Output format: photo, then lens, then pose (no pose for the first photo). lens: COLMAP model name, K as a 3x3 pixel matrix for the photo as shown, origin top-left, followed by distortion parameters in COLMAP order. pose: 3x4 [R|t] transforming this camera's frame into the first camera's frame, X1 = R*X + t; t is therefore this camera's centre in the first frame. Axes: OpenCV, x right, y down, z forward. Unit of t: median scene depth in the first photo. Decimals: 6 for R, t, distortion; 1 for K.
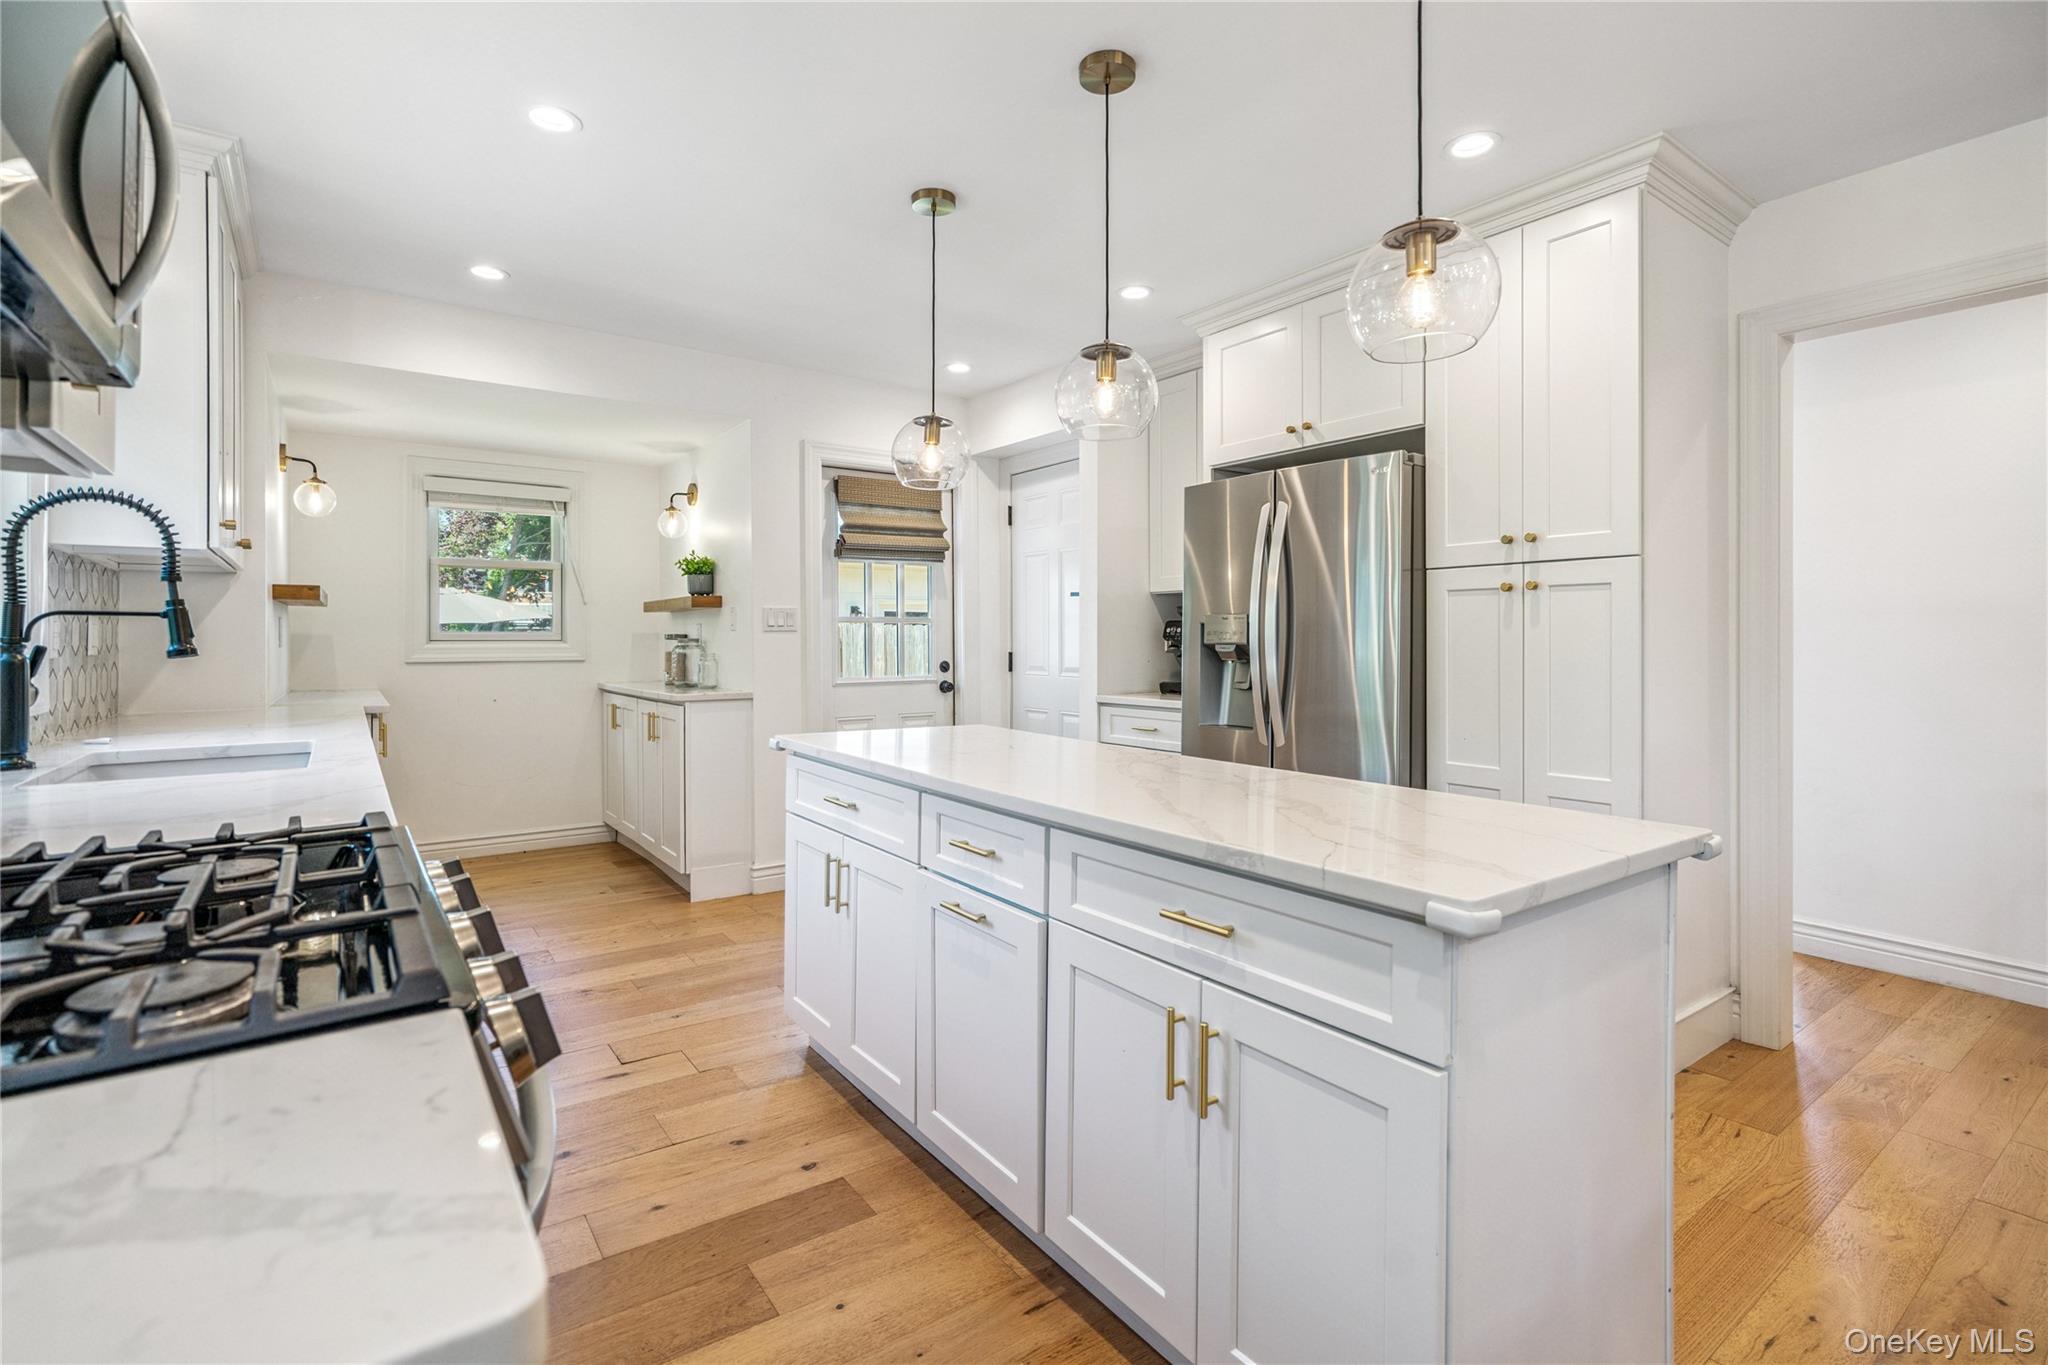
lens RADIAL K [[943.7, 0, 1017.3], [0, 943.7, 638.9], [0, 0, 1]] dist [-0.007851, 0.004235]
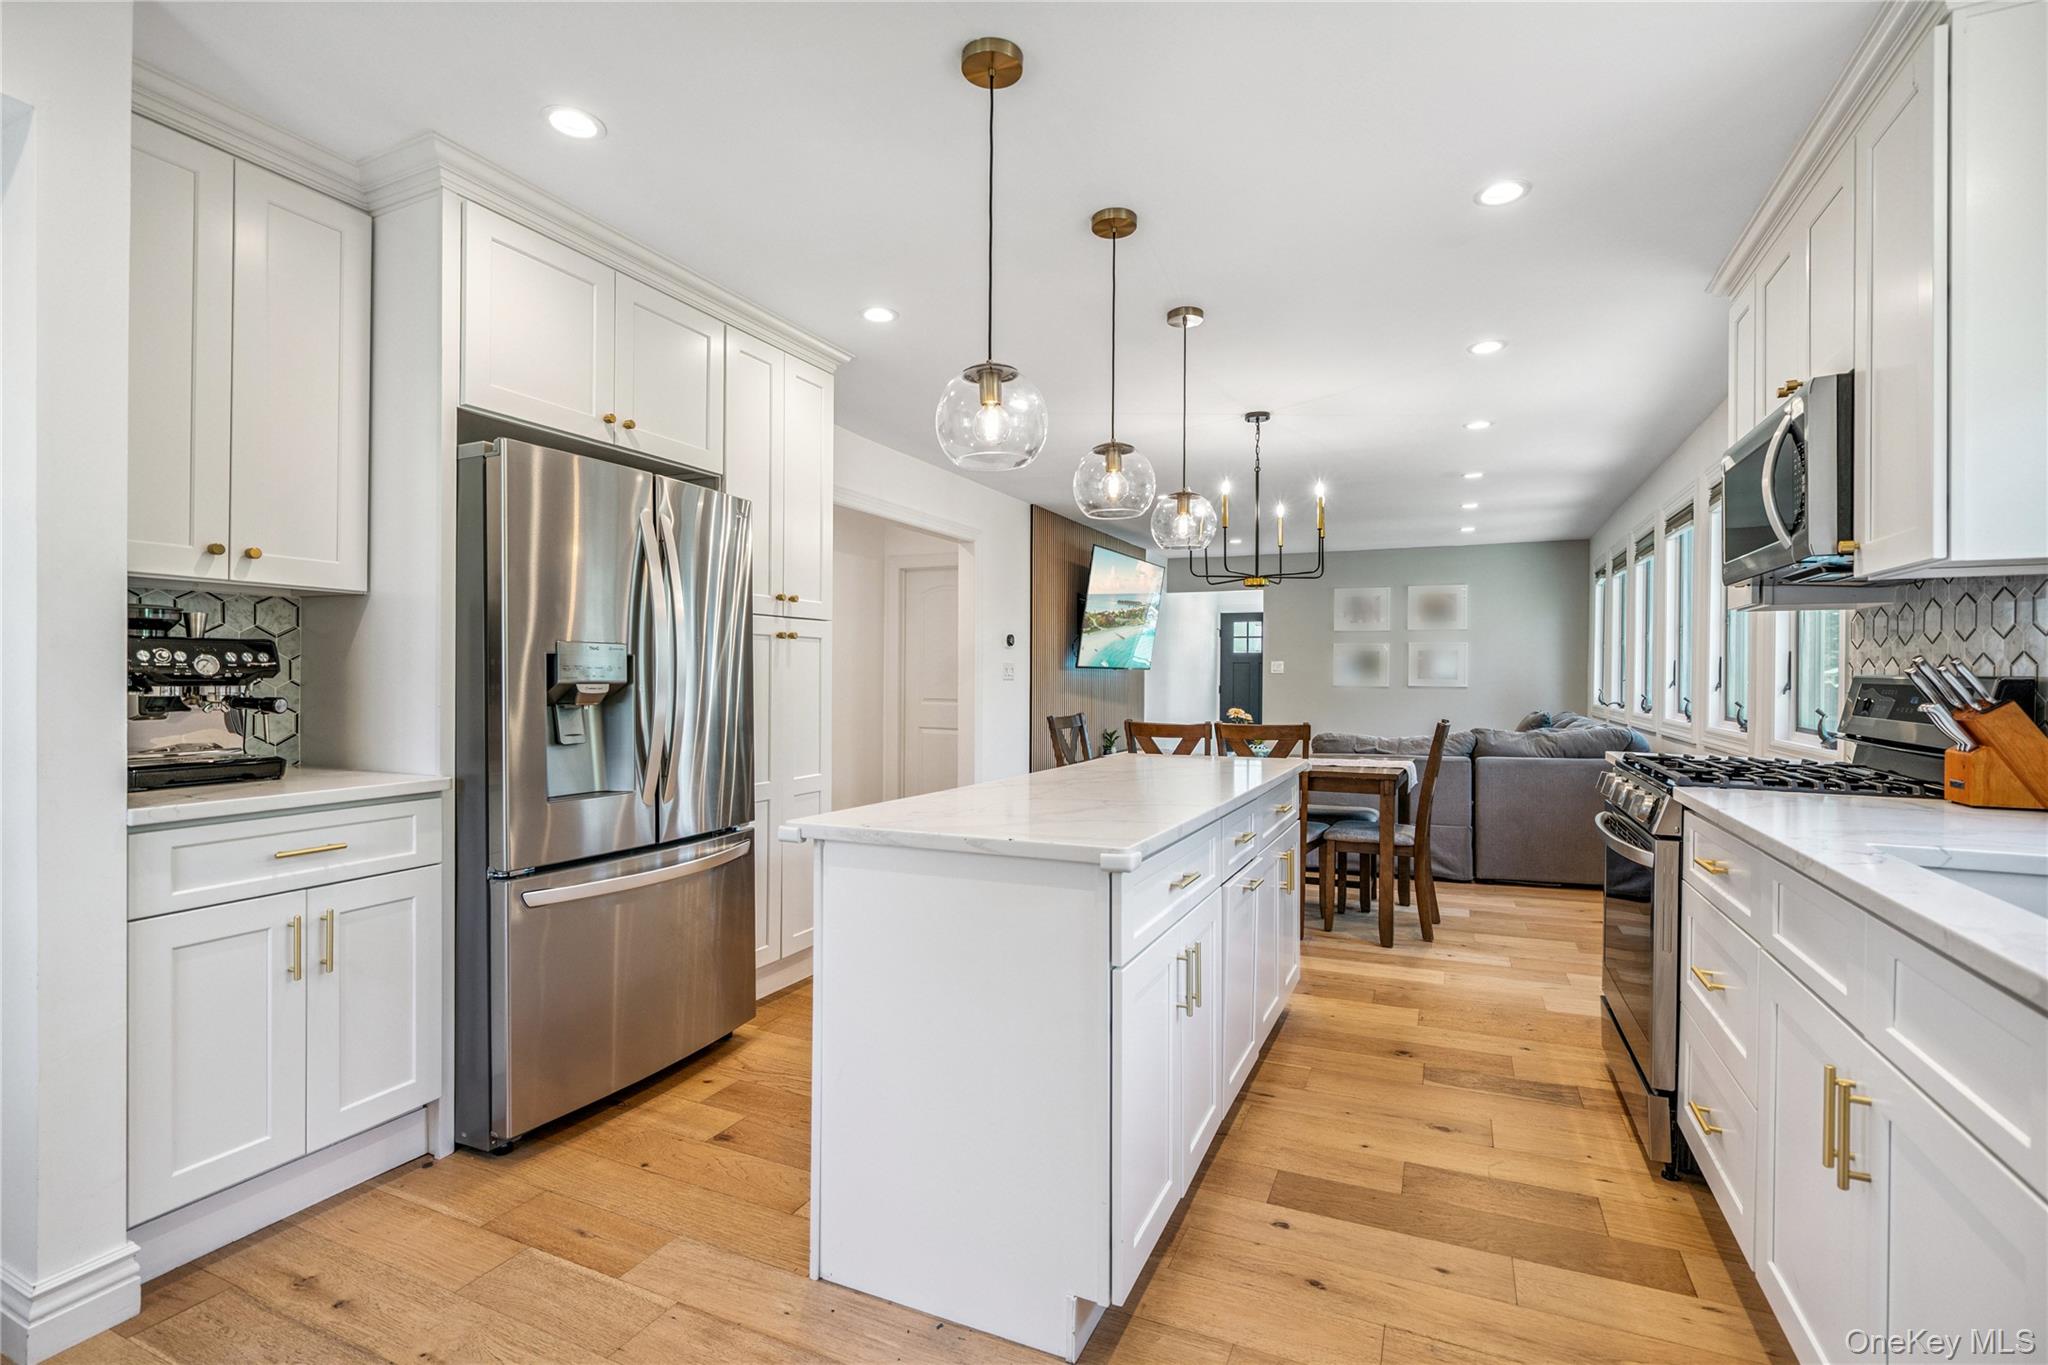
lens RADIAL K [[943.7, 0, 1020.3], [0, 943.7, 677.5], [0, 0, 1]] dist [-0.007851, 0.004235]
pose [[-0.492595, -0.005212, 0.870243, -0.469437], [-0.005800, 0.999980, 0.002706, -0.002351], [-0.870240, -0.003714, -0.492615, 0.865466]]
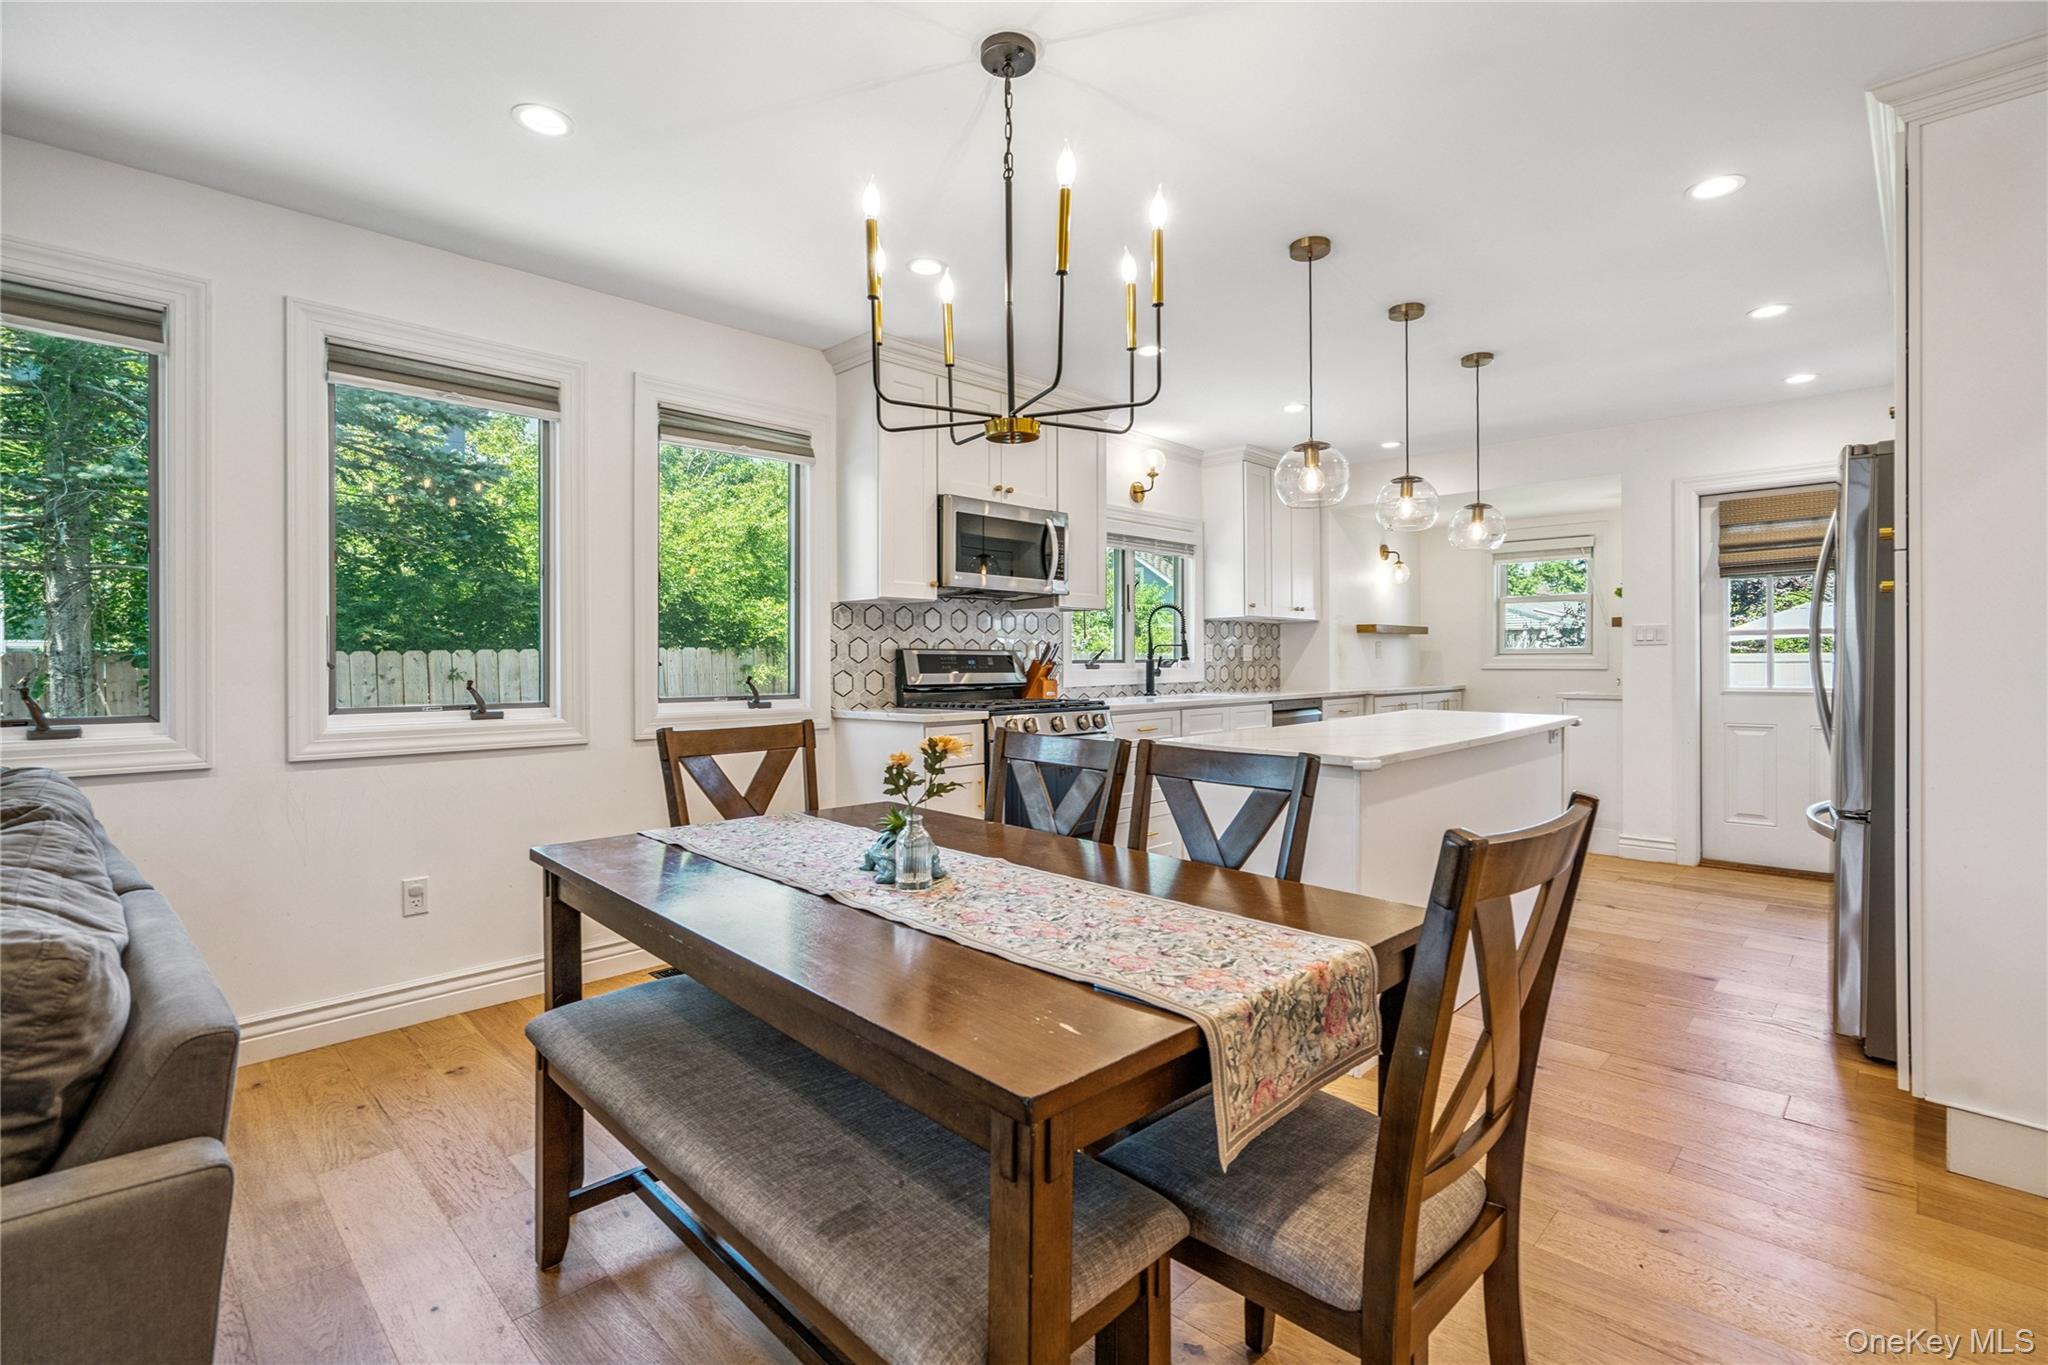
lens RADIAL K [[943.7, 0, 990.8], [0, 943.7, 680.2], [0, 0, 1]] dist [-0.007851, 0.004235]
pose [[0.159888, 0.017838, -0.986974, 0.854269], [0.005654, 0.999804, 0.018986, 0.010785], [0.987119, -0.008616, 0.159755, -0.036387]]
